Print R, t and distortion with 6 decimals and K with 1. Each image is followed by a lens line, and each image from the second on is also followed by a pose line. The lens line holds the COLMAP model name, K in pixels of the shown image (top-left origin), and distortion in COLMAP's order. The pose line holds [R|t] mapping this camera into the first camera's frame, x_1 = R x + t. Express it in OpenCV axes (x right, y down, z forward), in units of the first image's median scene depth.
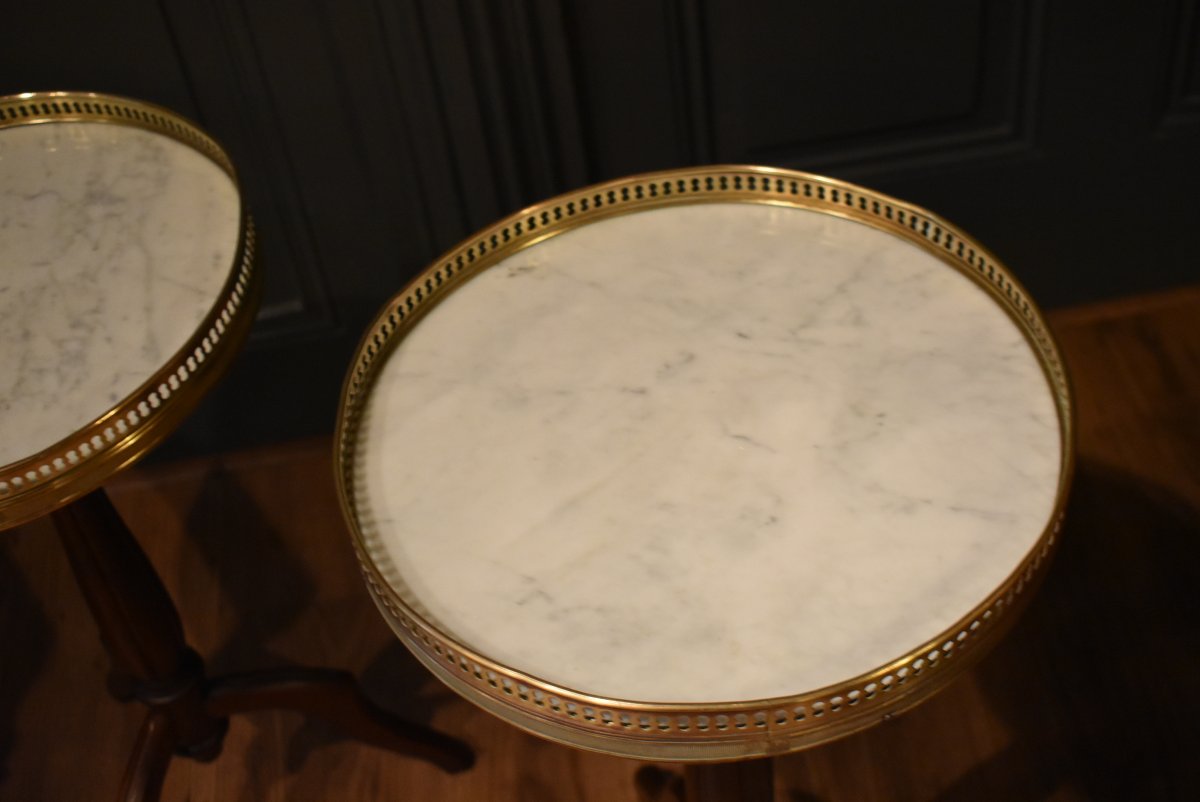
lens RADIAL K [[1733.2, 0, 601.5], [0, 1733.2, 394.8], [0, 0, 1]] dist [-0.026333, 0.000000]
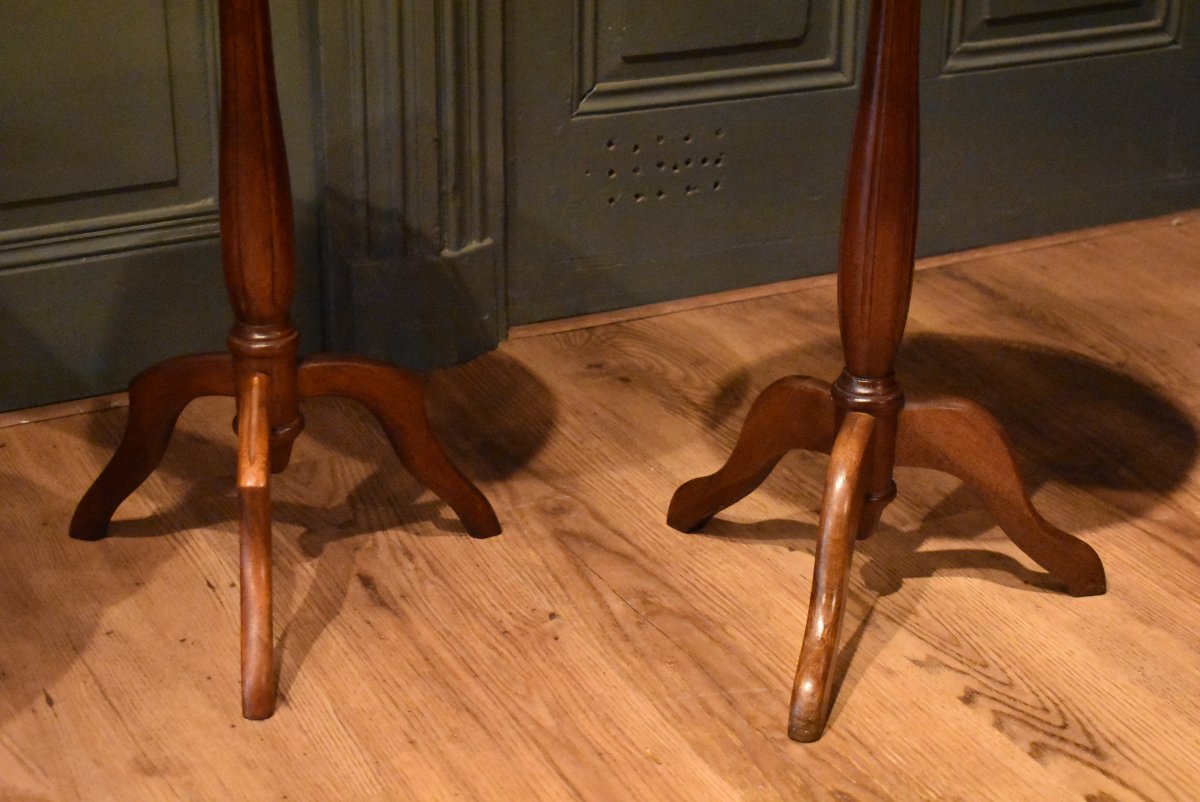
lens RADIAL K [[2234.5, 0, 601.5], [0, 2234.5, 400.2], [0, 0, 1]] dist [0.012960, 0.000000]
pose [[0.936305, -0.017055, 0.350774, -0.715900], [0.158656, 0.911624, -0.379170, 0.981730], [-0.313307, 0.410672, 0.856264, -0.203343]]
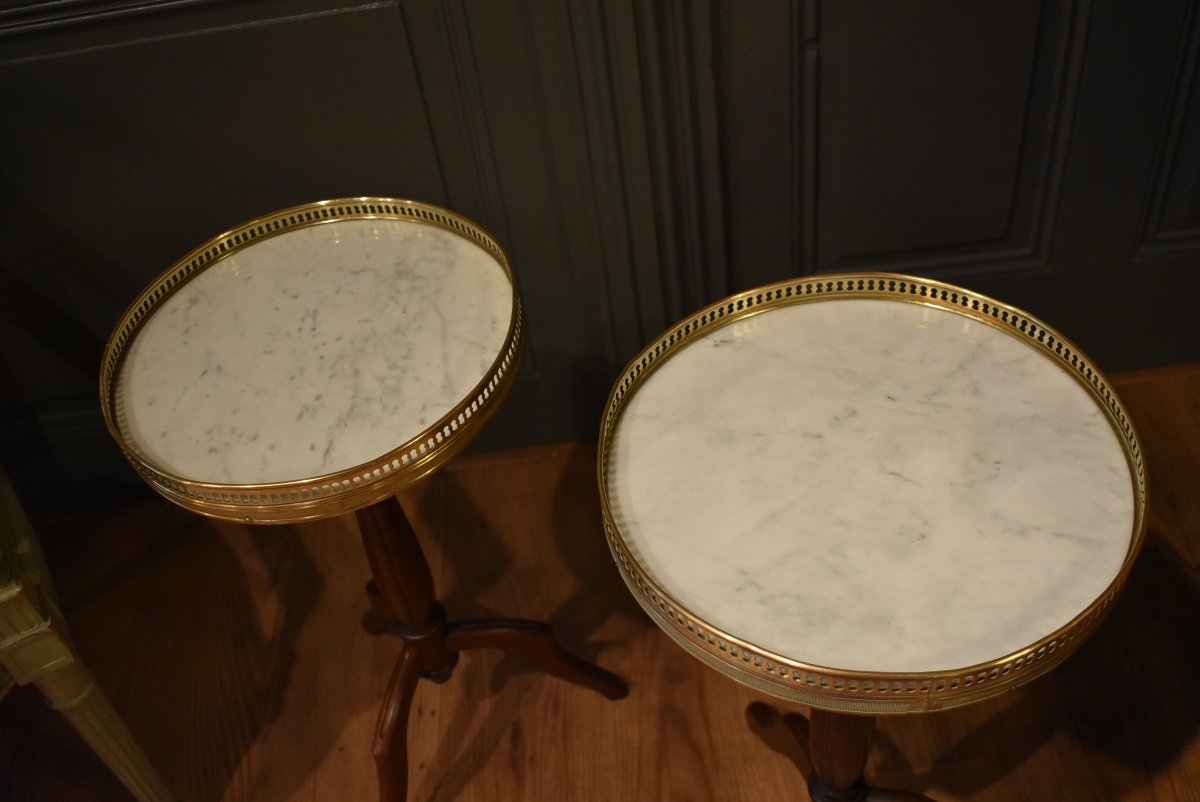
lens RADIAL K [[1238.6, 0, 602.6], [0, 1238.6, 405.3], [0, 0, 1]] dist [-0.071189, 0.000000]
pose [[0.998168, 0.045913, -0.039409, -0.100921], [-0.046369, 0.998867, -0.010733, -0.007392], [0.038871, 0.012541, 0.999166, 0.021399]]
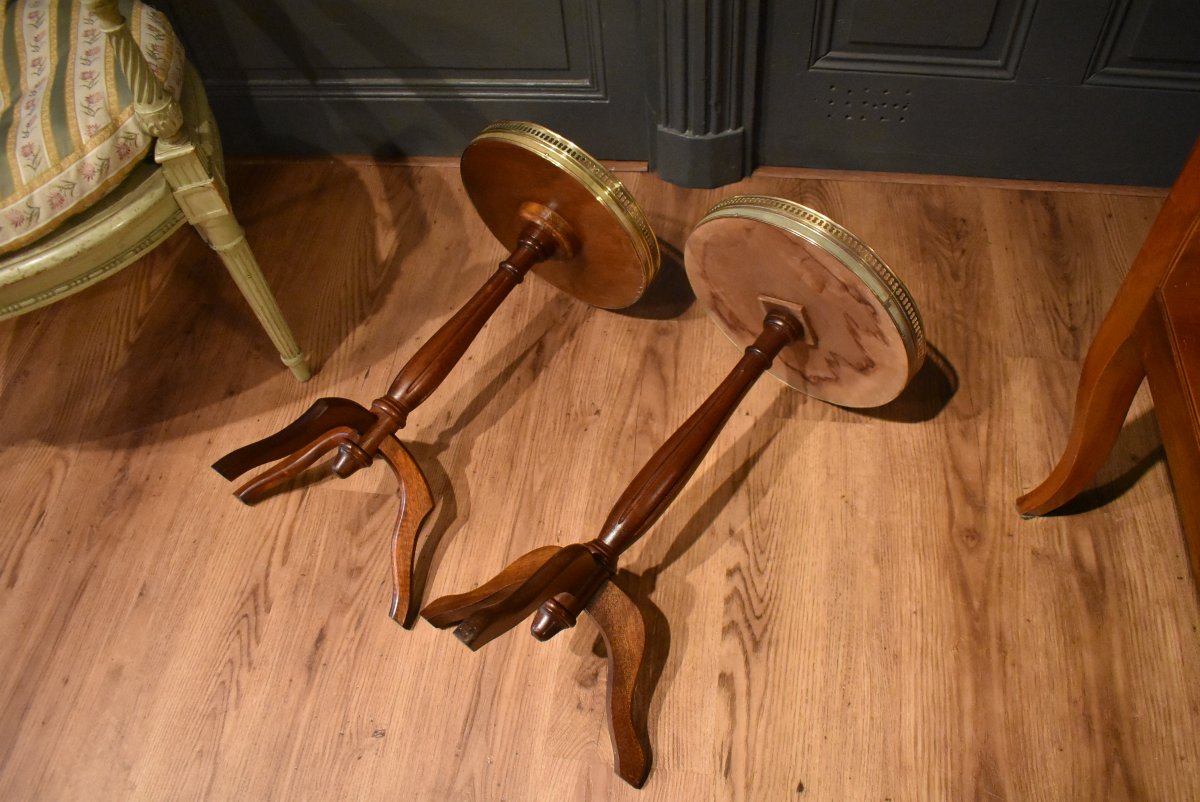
lens RADIAL K [[938.5, 0, 599.9], [0, 938.5, 402.1], [0, 0, 1]] dist [-0.098829, 0.011055]
pose [[0.964313, 0.237234, -0.117560, 0.057628], [-0.212453, 0.958296, 0.191135, 0.143214], [0.158001, -0.159338, 0.974498, -0.019133]]
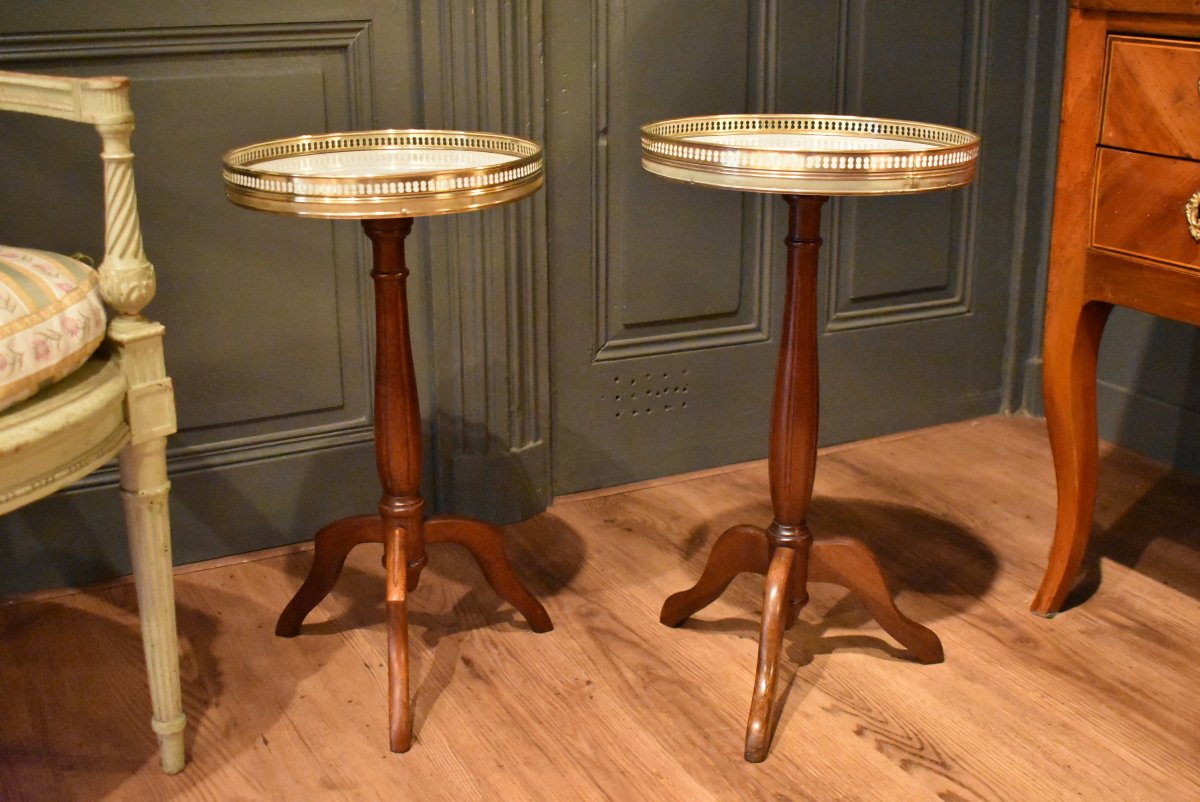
lens RADIAL K [[1436.6, 0, 604.2], [0, 1436.6, 400.2], [0, 0, 1]] dist [-0.062582, 0.000000]
pose [[0.934371, 0.005724, 0.356257, -0.743556], [0.173167, 0.866545, -0.468095, 0.984667], [-0.311392, 0.499066, 0.808683, -0.201453]]
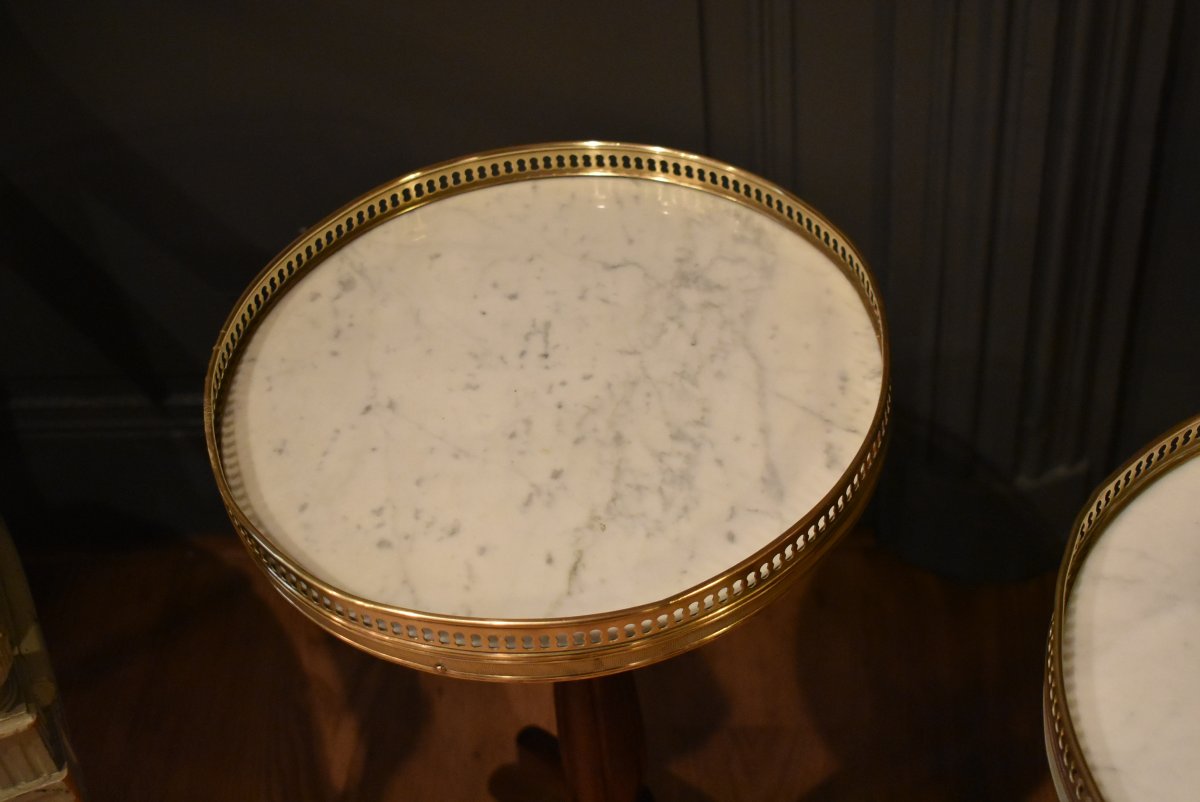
lens RADIAL K [[1888.9, 0, 605.0], [0, 1888.9, 399.6], [0, 0, 1]] dist [-0.016558, 0.000000]
pose [[0.982621, 0.152888, -0.105268, -0.256307], [-0.153716, 0.988115, 0.000250, -0.055855], [0.104055, 0.015935, 0.994444, 0.074108]]
